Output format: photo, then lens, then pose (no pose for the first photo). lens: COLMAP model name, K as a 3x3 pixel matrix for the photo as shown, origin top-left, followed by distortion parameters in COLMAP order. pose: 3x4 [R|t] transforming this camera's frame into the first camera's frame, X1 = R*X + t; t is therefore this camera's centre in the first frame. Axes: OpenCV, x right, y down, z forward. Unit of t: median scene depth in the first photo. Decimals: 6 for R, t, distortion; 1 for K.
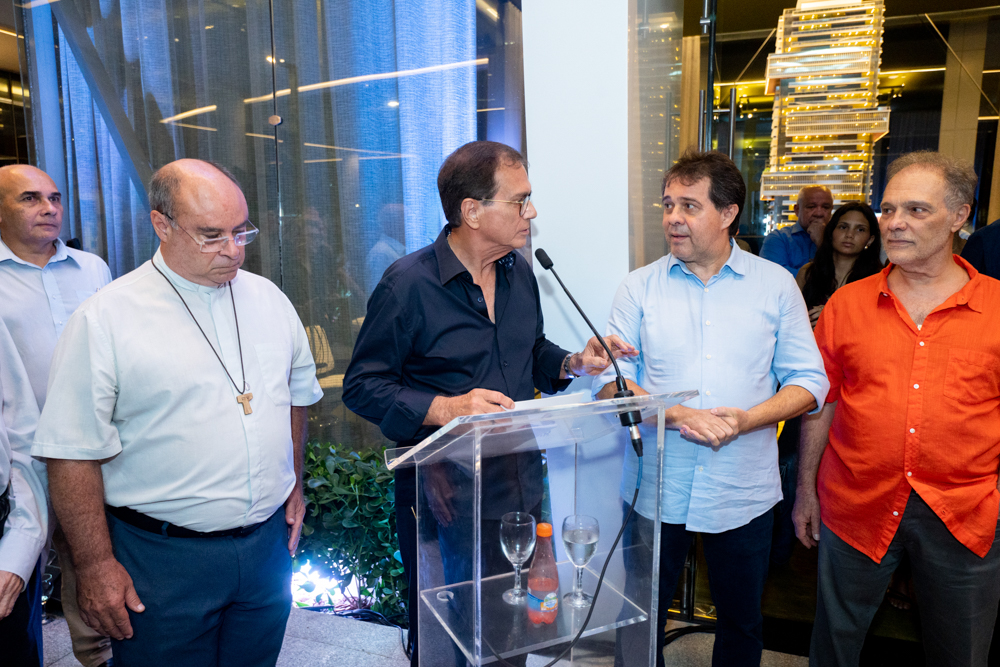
lens RADIAL K [[728.3, 0, 508.0], [0, 728.3, 335.1], [0, 0, 1]] dist [0.016110, 0.008369]
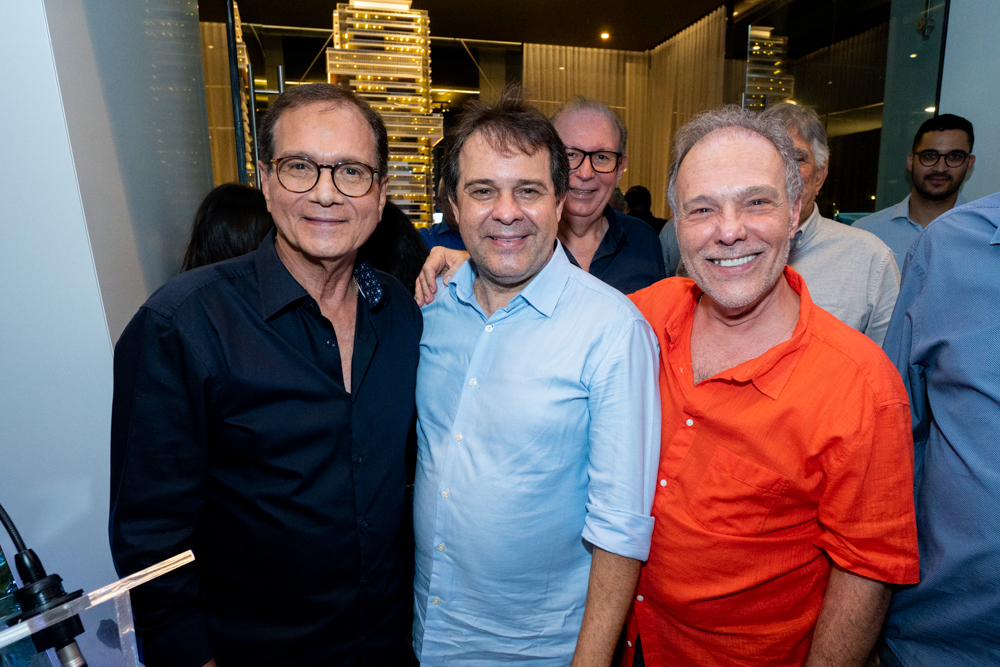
lens RADIAL K [[662.2, 0, 528.3], [0, 662.2, 369.5], [0, 0, 1]] dist [-0.018134, 0.004157]
pose [[0.829650, -0.116767, 0.545937, 0.085514], [0.077084, 0.992476, 0.095131, -0.035467], [-0.552937, -0.036843, 0.832408, 0.179076]]
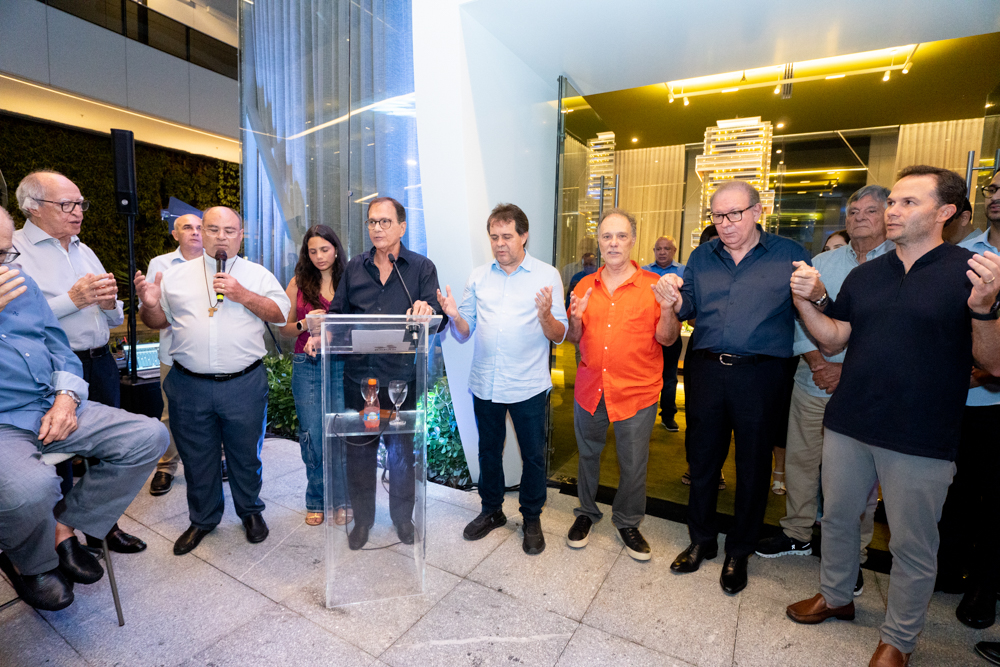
lens RADIAL K [[483.1, 0, 508.1], [0, 483.1, 337.8], [0, 0, 1]] dist [-0.031254, 0.004156]
pose [[0.985539, 0.046086, -0.163060, 0.253233], [-0.048064, 0.998811, -0.008205, 0.052490], [0.162488, 0.015924, 0.986582, -0.109971]]
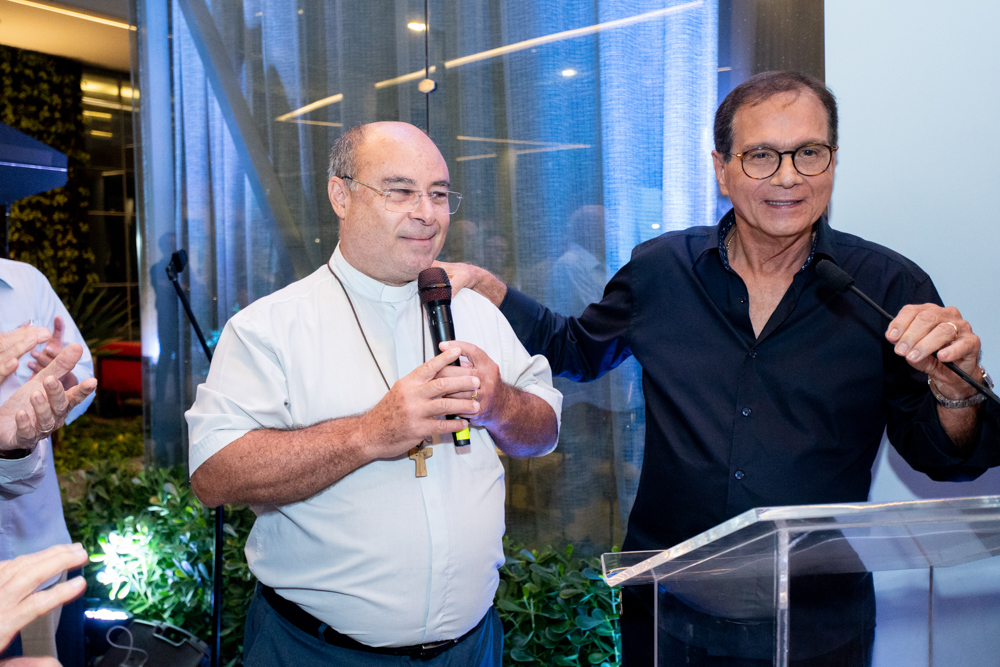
lens RADIAL K [[985.8, 0, 435.1], [0, 985.8, 342.9], [0, 0, 1]] dist [0.044826, 0.000000]
pose [[0.961165, 0.006585, -0.275896, -0.030993], [-0.020272, 0.998699, -0.046789, 0.007978], [0.275229, 0.050565, 0.960048, 0.054260]]
